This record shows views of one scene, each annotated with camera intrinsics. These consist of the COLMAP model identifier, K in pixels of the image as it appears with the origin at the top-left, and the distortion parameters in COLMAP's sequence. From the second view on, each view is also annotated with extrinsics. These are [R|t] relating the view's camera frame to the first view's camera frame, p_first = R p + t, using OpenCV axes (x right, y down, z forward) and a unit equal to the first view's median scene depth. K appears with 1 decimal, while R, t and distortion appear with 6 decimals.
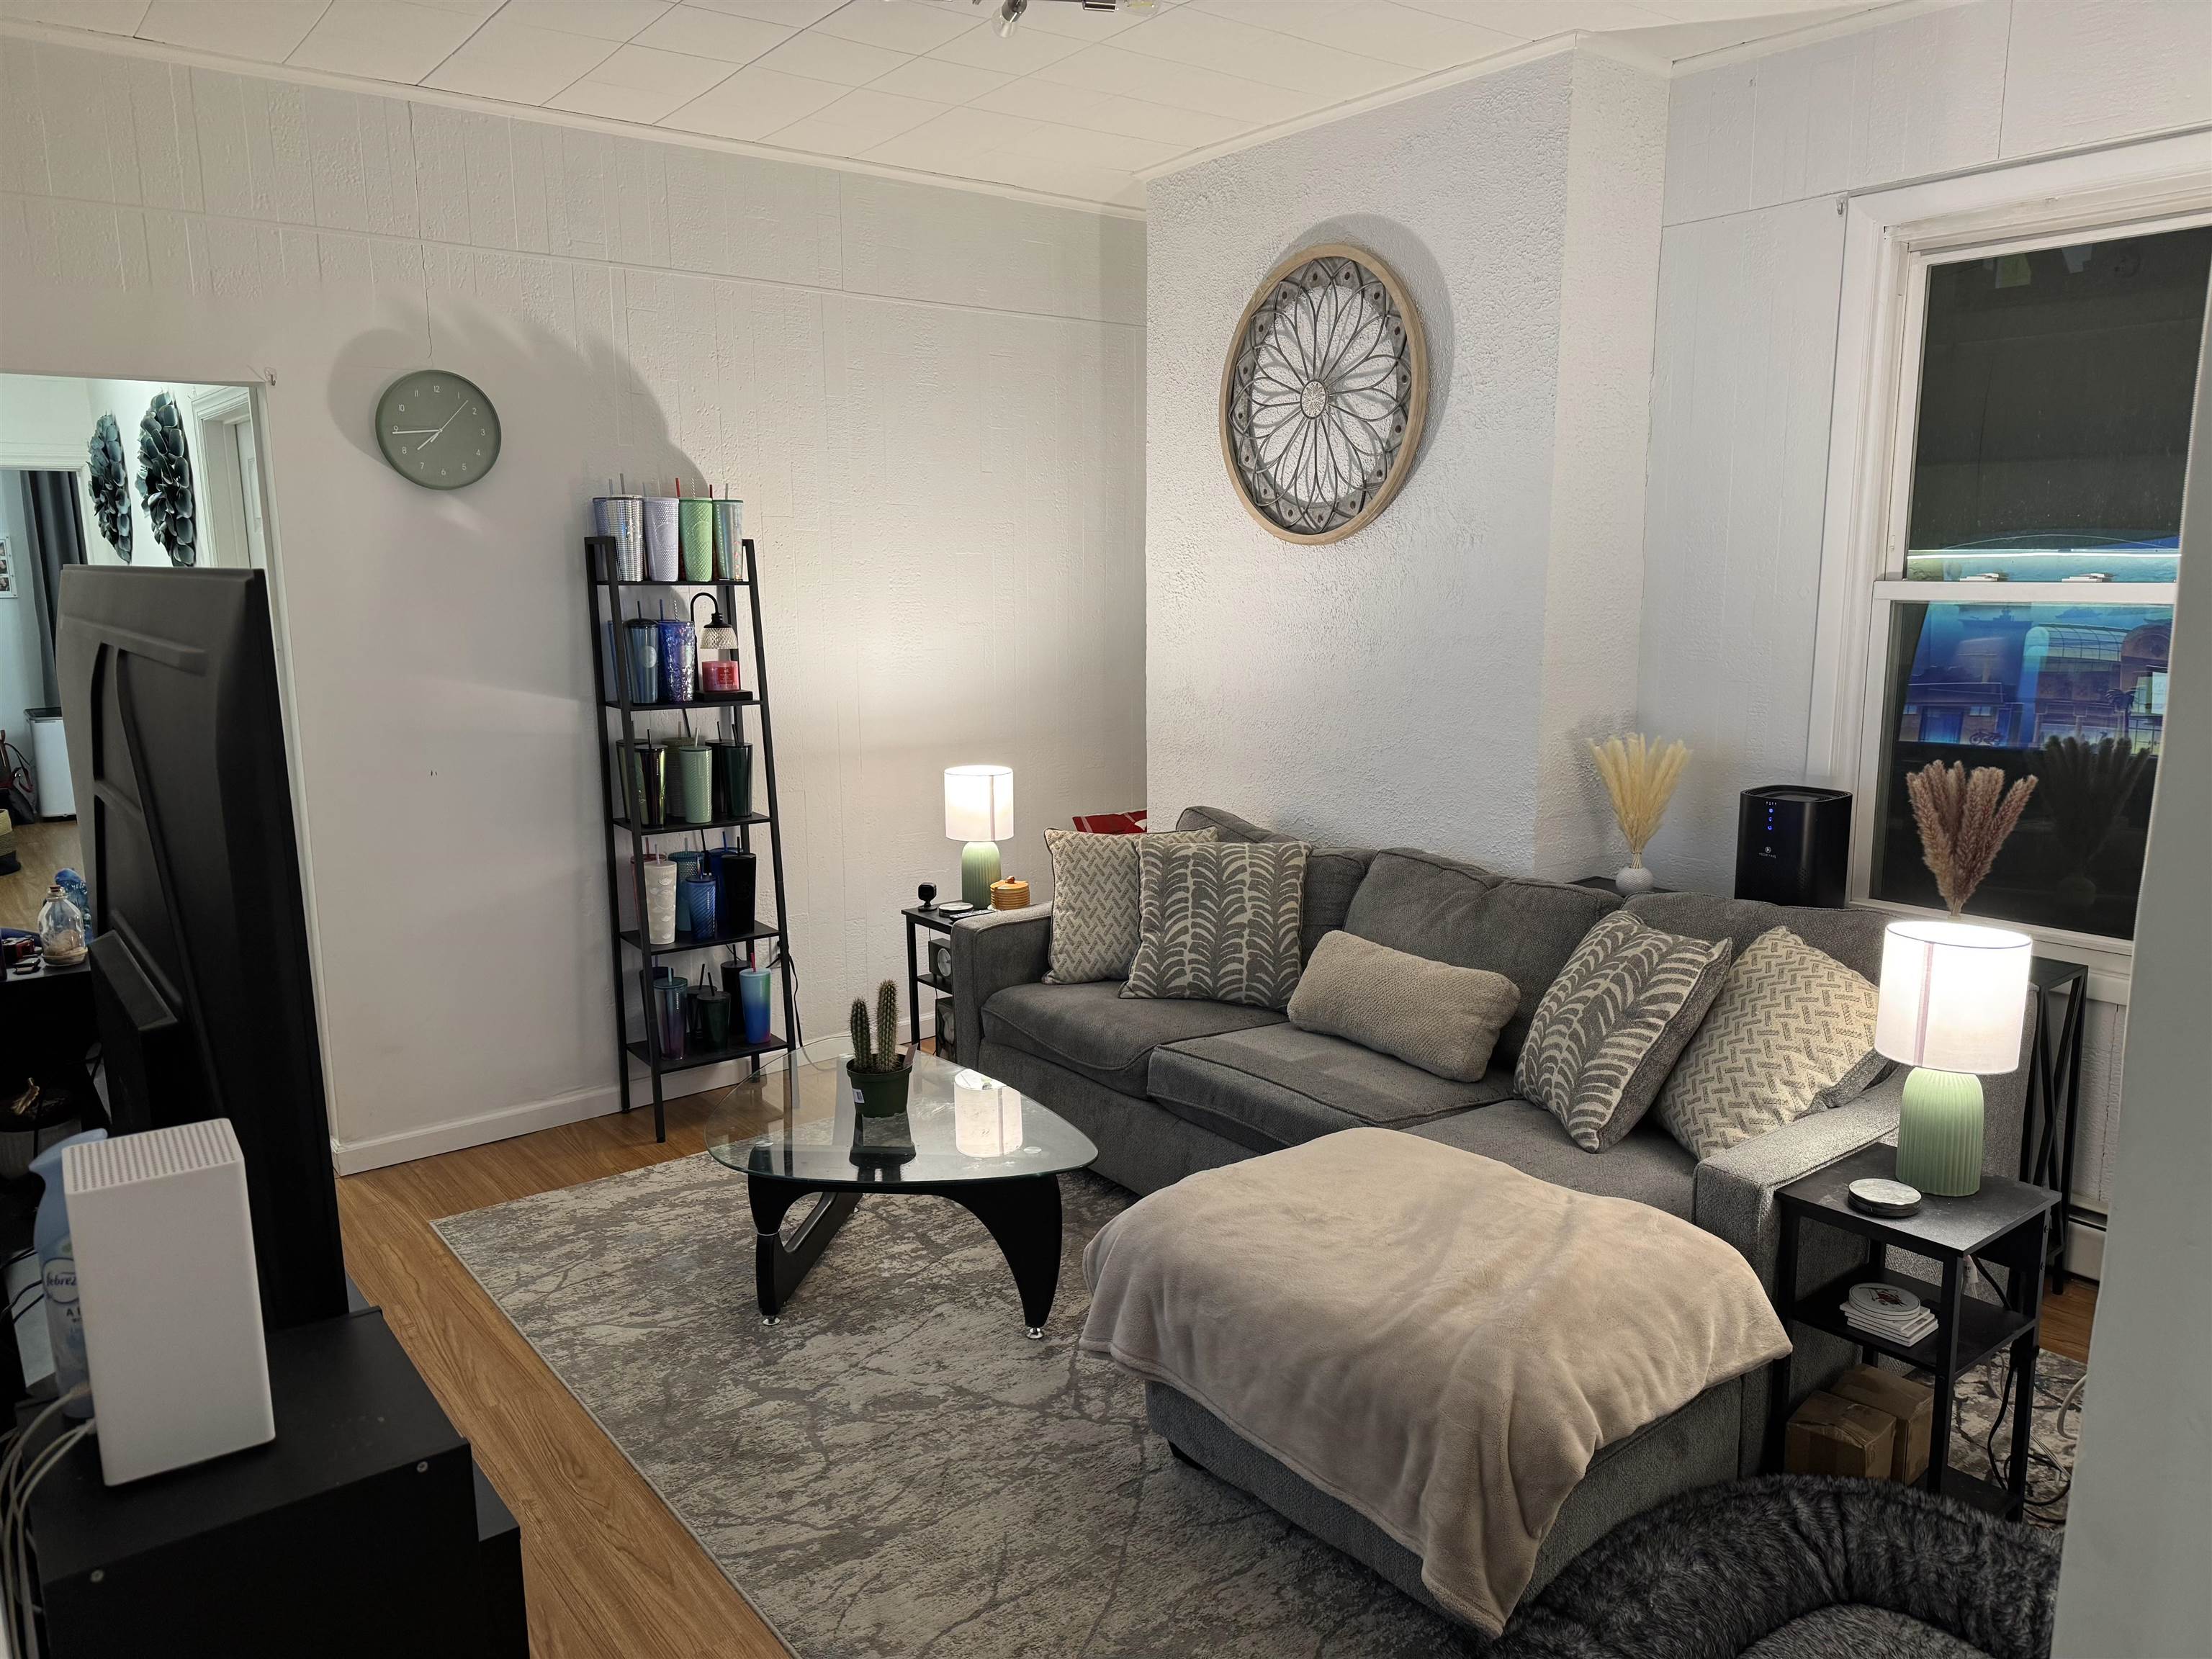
lens RADIAL K [[1557.8, 0, 1109.2], [0, 1557.8, 834.9], [0, 0, 1]] dist [-0.003287, -0.015839]
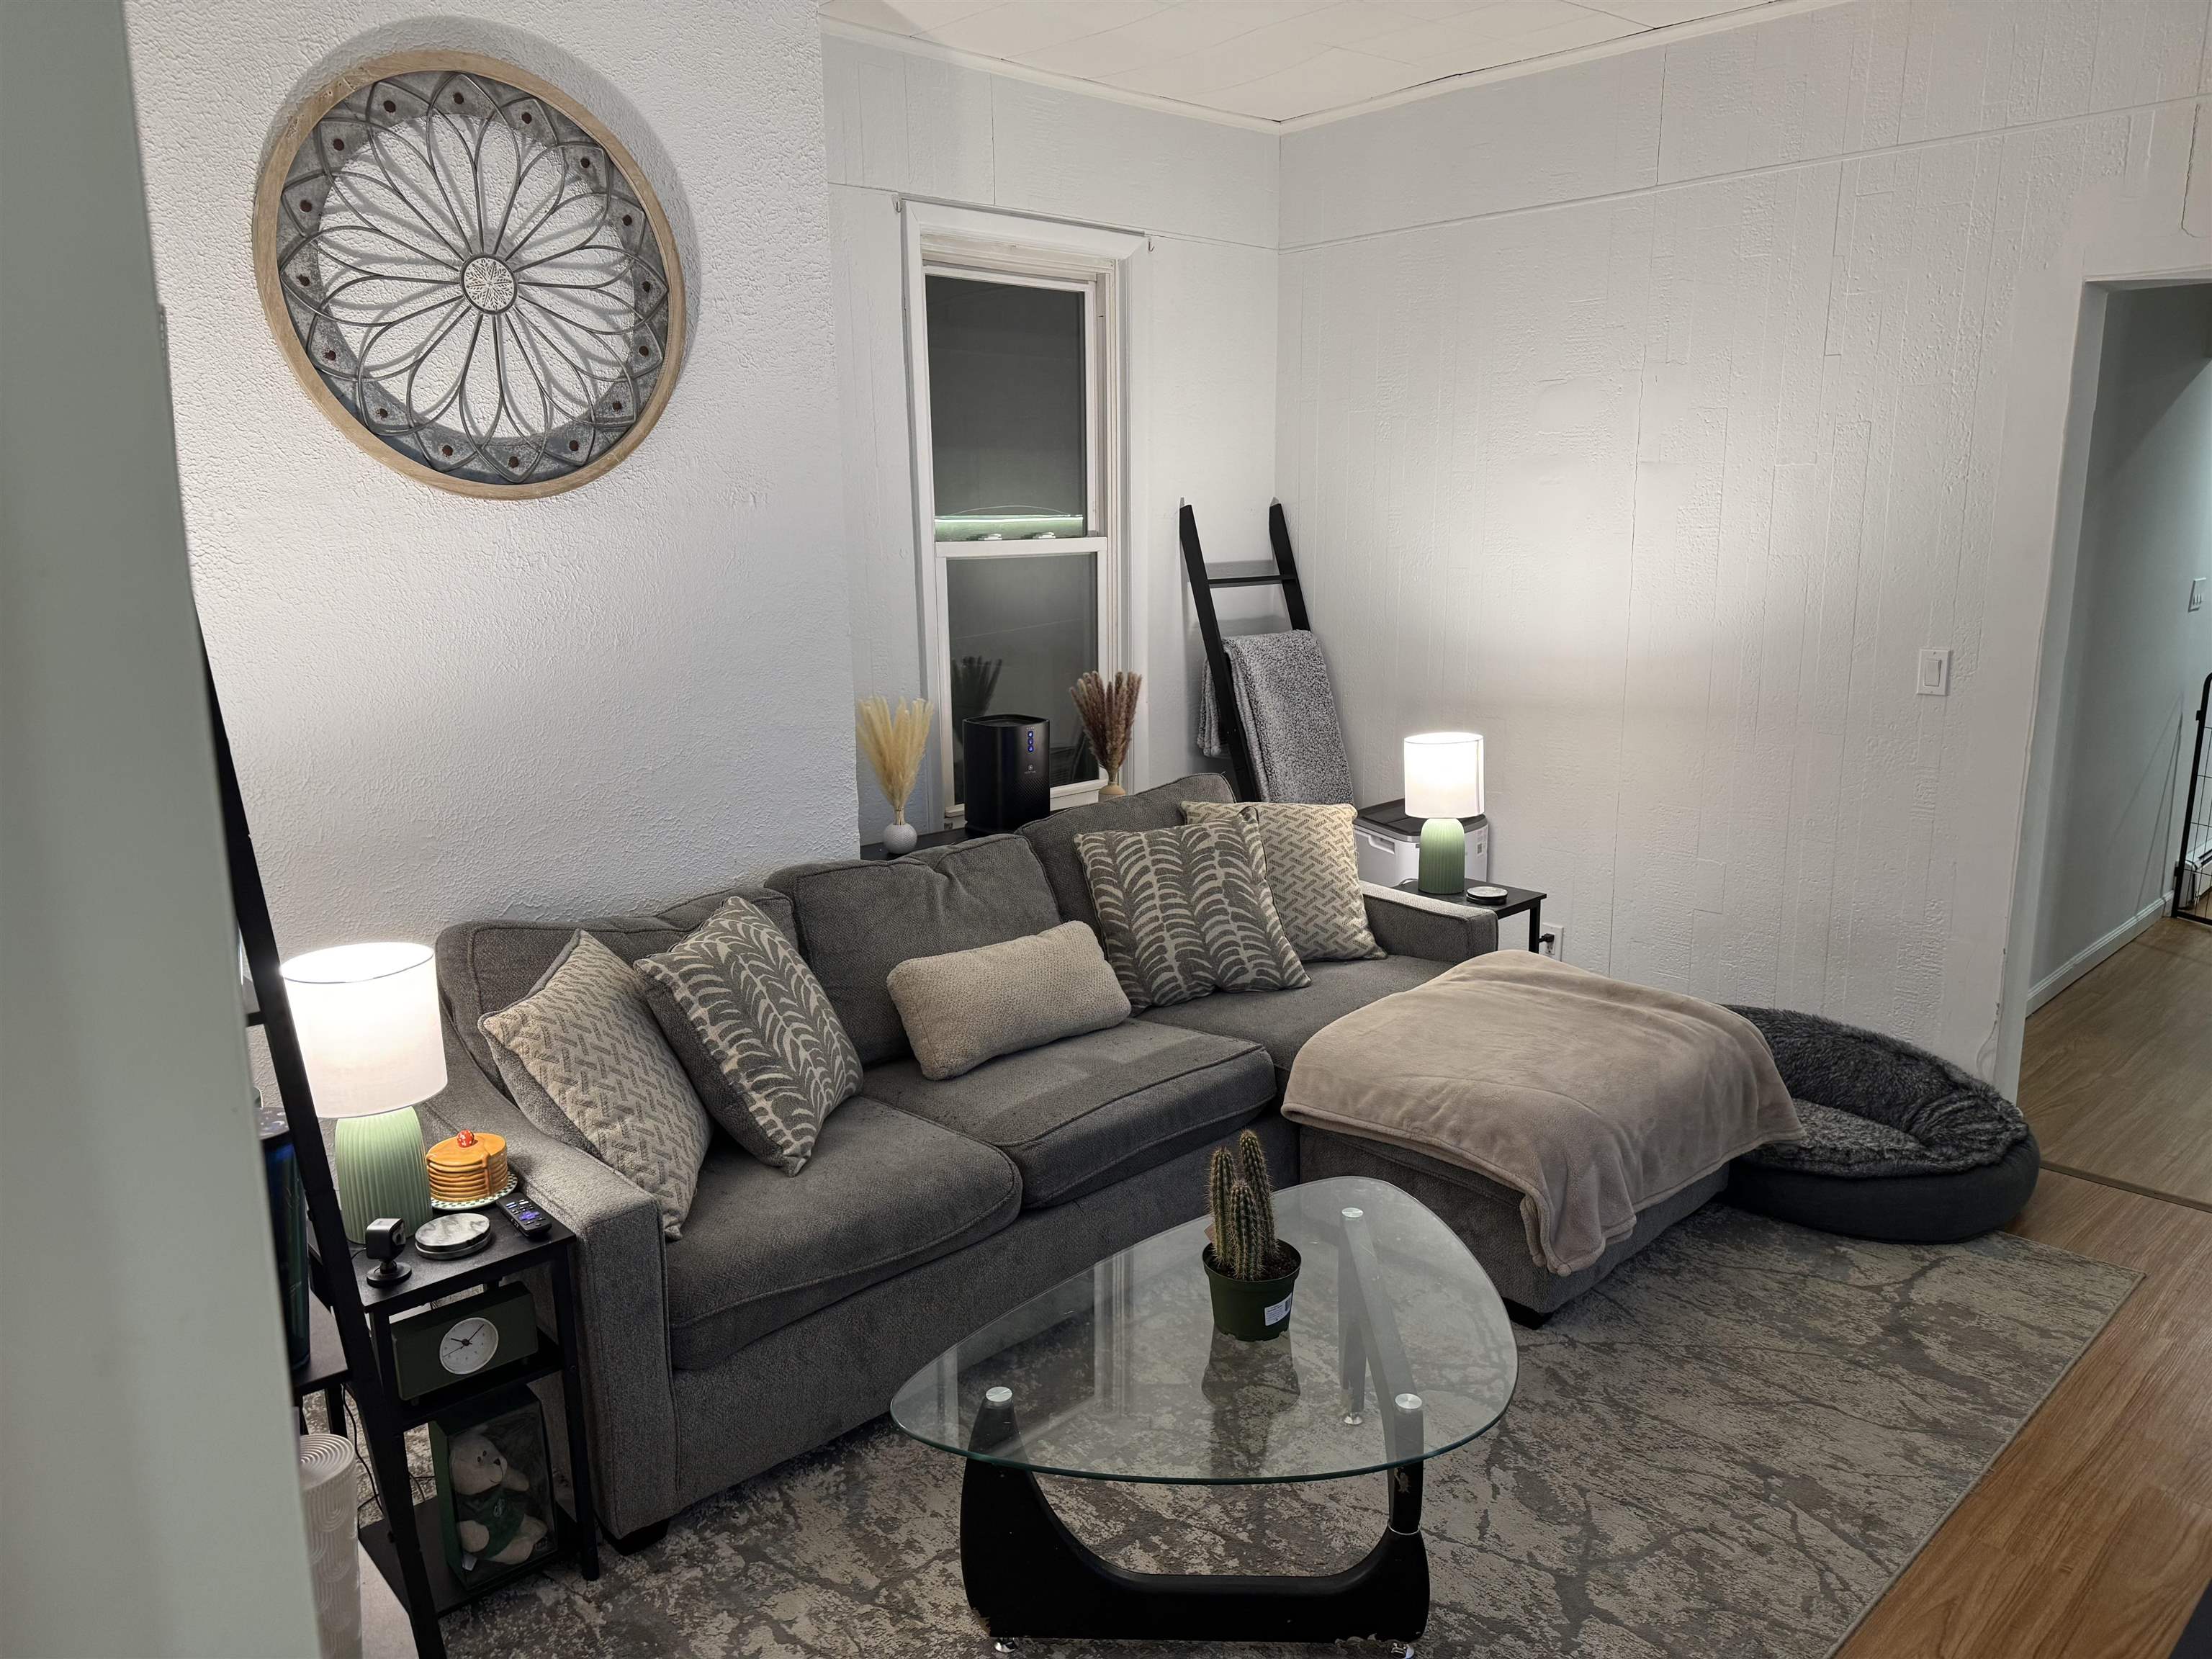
lens RADIAL K [[1557.8, 0, 1107.6], [0, 1557.8, 821.3], [0, 0, 1]] dist [-0.003287, -0.015839]
pose [[-0.110029, -0.182159, 0.977094, -0.726719], [0.190385, 0.960997, 0.200597, -0.171687], [-0.975524, 0.208095, -0.071057, 1.017113]]
